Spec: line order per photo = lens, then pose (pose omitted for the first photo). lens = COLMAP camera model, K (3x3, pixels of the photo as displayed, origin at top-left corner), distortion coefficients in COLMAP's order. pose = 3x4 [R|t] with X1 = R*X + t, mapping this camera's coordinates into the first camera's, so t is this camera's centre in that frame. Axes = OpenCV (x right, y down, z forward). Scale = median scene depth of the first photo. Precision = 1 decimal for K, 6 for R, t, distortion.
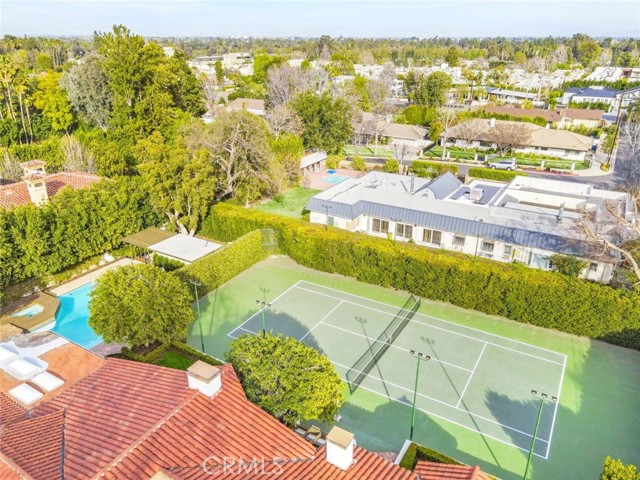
lens RADIAL K [[473.8, 0, 320.0], [0, 473.8, 240.0], [0, 0, 1]] dist [0.011272, -0.005684]
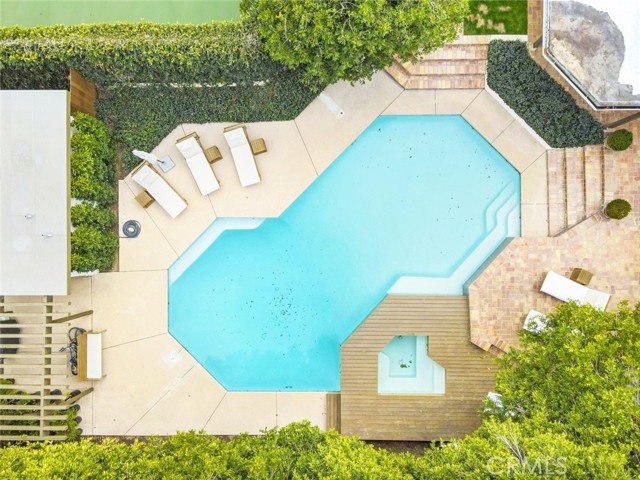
lens RADIAL K [[473.8, 0, 320.0], [0, 473.8, 240.0], [0, 0, 1]] dist [0.011272, -0.005684]
pose [[-0.527822, -0.849240, 0.013972, -0.418813], [0.357048, -0.206927, 0.910877, -0.191446], [-0.770662, 0.485770, 0.412441, 0.725578]]
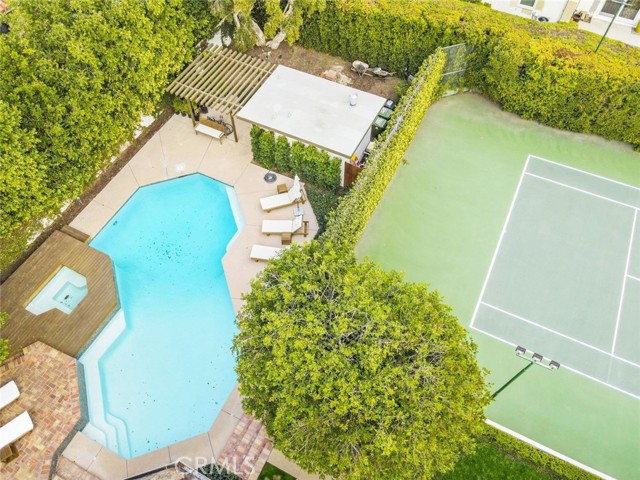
lens RADIAL K [[473.8, 0, 320.0], [0, 473.8, 240.0], [0, 0, 1]] dist [0.011272, -0.005684]
pose [[0.996070, -0.076769, 0.044170, -0.306332], [0.039793, 0.833437, 0.551180, -0.140757], [-0.079126, -0.547256, 0.833217, 0.508495]]
